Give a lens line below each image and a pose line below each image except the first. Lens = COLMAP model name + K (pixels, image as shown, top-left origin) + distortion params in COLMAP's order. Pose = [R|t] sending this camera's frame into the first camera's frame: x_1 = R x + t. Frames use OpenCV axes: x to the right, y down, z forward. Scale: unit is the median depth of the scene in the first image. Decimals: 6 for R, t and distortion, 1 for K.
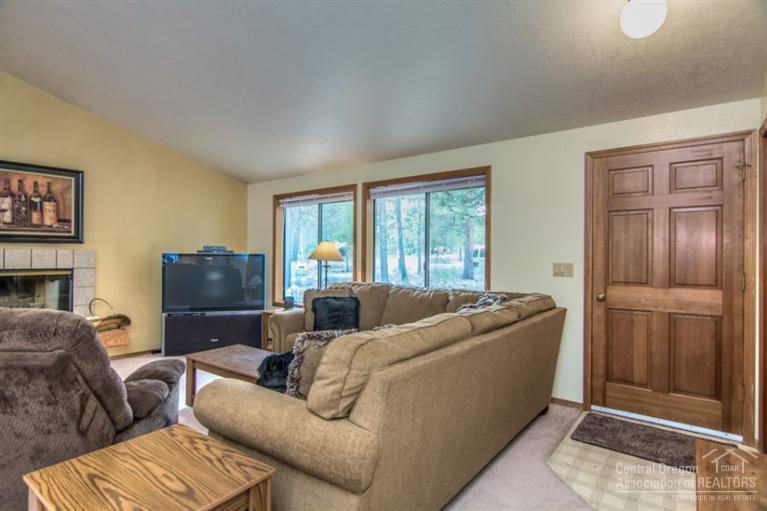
lens RADIAL K [[402.8, 0, 385.4], [0, 402.8, 255.4], [0, 0, 1]] dist [0.002468, -0.000206]
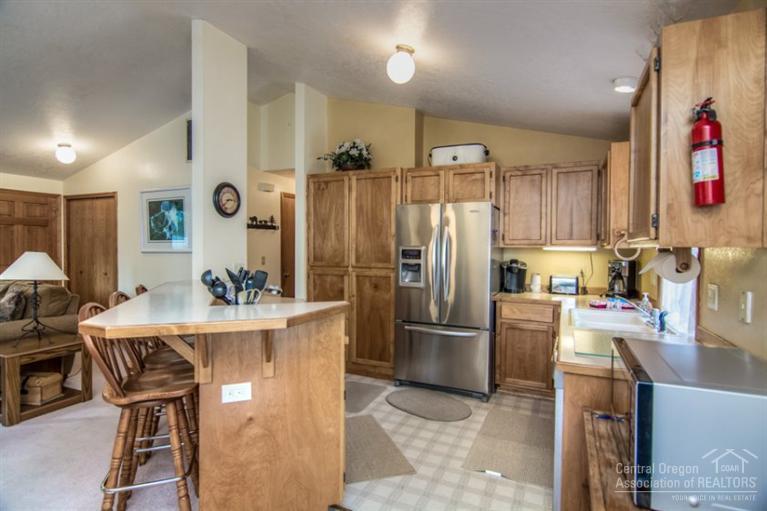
lens RADIAL K [[402.8, 0, 382.3], [0, 402.8, 253.8], [0, 0, 1]] dist [0.002468, -0.000206]
pose [[-0.215050, -0.028627, 0.976183, -1.090477], [-0.009633, 0.999584, 0.027192, -0.035486], [-0.976555, -0.003556, -0.215237, -0.187115]]
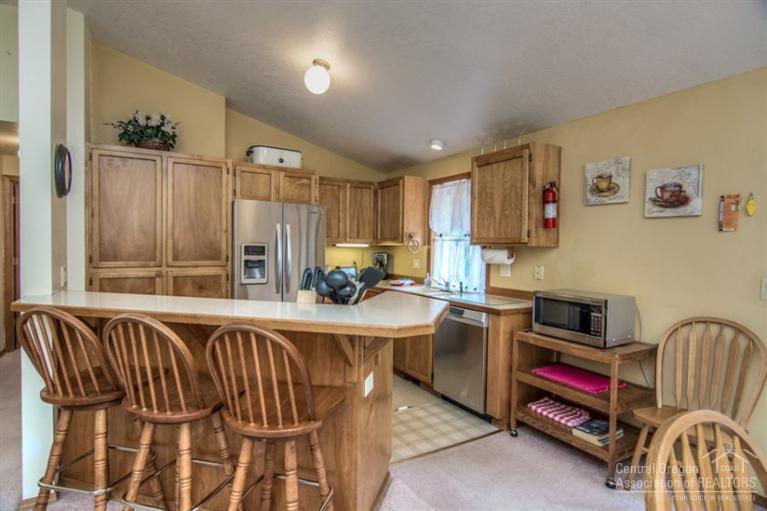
lens RADIAL K [[402.8, 0, 382.9], [0, 402.8, 251.6], [0, 0, 1]] dist [0.002468, -0.000206]
pose [[-0.927232, -0.028816, 0.373376, -0.830342], [-0.023876, 0.999556, 0.017849, -0.031341], [-0.373725, 0.007636, -0.927508, 0.274109]]
